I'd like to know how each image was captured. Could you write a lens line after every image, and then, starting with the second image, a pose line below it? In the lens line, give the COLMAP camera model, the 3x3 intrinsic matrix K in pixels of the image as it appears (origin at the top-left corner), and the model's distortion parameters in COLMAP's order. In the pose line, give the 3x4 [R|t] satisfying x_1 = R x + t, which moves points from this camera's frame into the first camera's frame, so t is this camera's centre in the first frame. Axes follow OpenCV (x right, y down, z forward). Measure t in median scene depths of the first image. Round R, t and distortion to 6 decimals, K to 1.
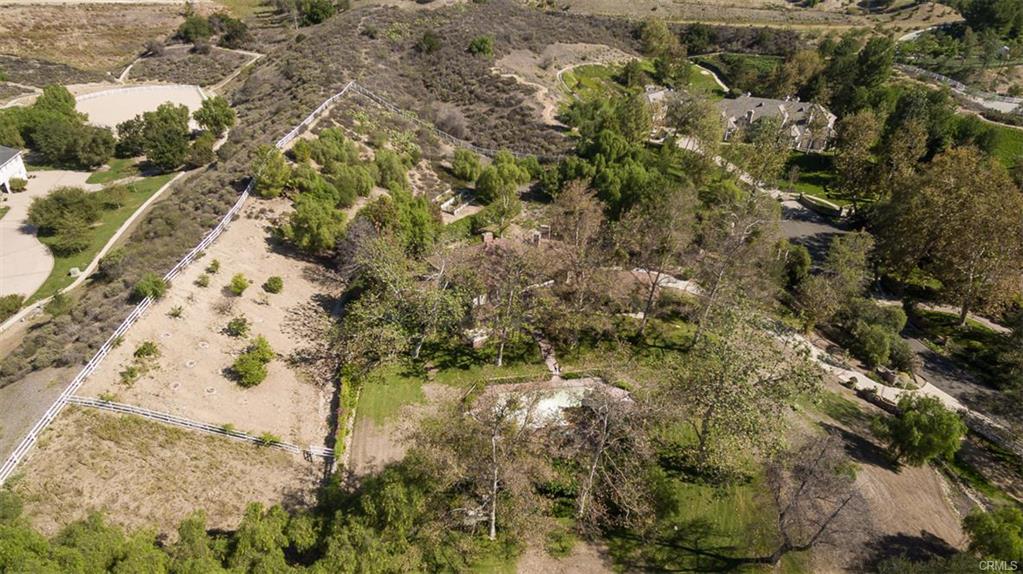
lens RADIAL K [[582.0, 0, 508.5], [0, 582.0, 295.7], [0, 0, 1]] dist [0.016177, -0.002421]
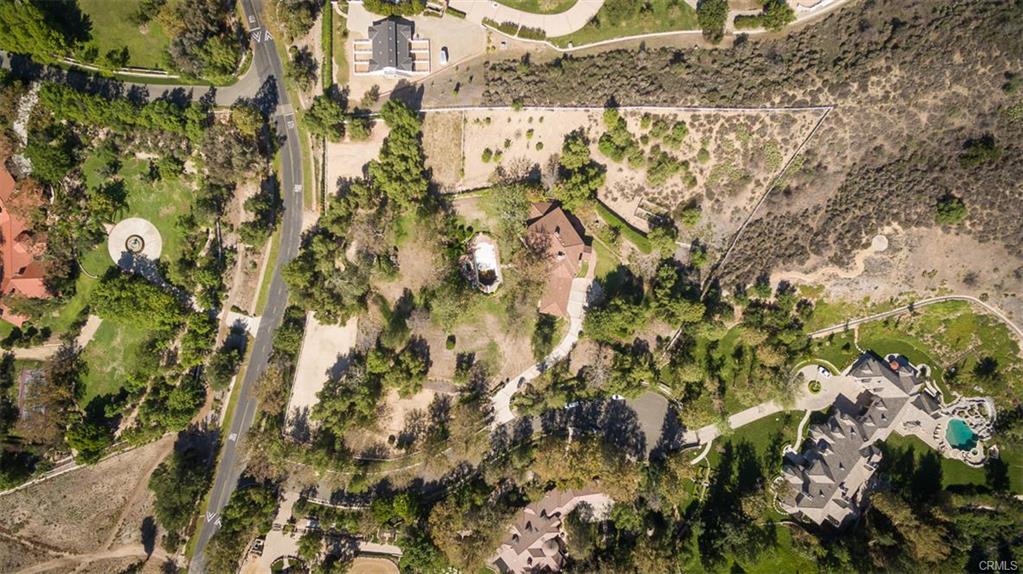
lens RADIAL K [[596.4, 0, 497.7], [0, 596.4, 296.0], [0, 0, 1]] dist [0.020072, -0.004206]
pose [[-0.004055, 0.999094, -0.042376, 0.308543], [-0.485623, 0.035076, 0.873464, -2.063747], [0.874159, 0.024120, 0.485041, -0.305669]]
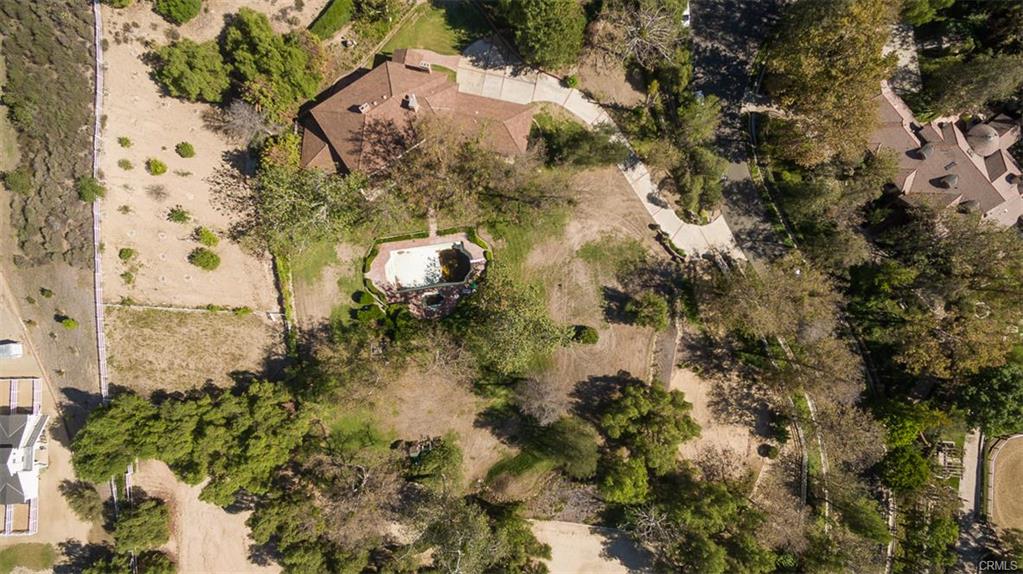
lens RADIAL K [[582.0, 0, 508.5], [0, 582.0, 295.7], [0, 0, 1]] dist [0.016177, -0.002421]
pose [[0.999960, 0.008498, 0.002856, 0.236087], [-0.006925, 0.529922, 0.848018, -0.864844], [0.005693, -0.848004, 0.529959, 0.155596]]
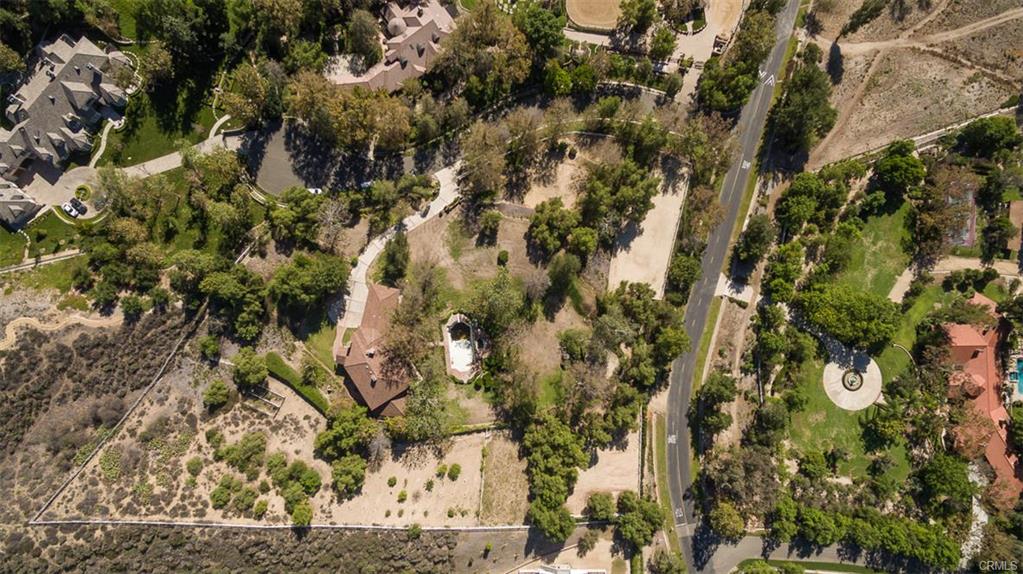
lens RADIAL K [[591.9, 0, 510.7], [0, 591.9, 294.7], [0, 0, 1]] dist [0.018830, -0.002098]
pose [[0.034267, -0.999309, 0.014376, 0.234258], [0.459540, 0.028528, 0.887699, -1.710824], [-0.887496, -0.023812, 0.460200, -0.301803]]
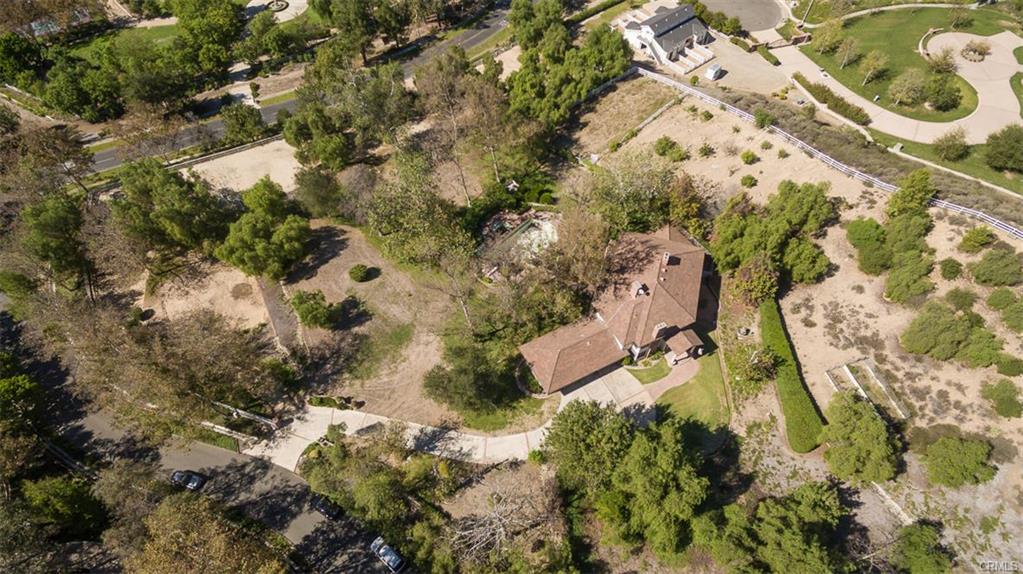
lens RADIAL K [[575.8, 0, 508.4], [0, 575.8, 293.1], [0, 0, 1]] dist [0.019475, 0.000226]
pose [[-0.781867, 0.498977, -0.373772, 0.642873], [-0.311219, 0.207106, 0.927497, -1.022804], [0.540210, 0.841504, -0.006638, 0.949241]]
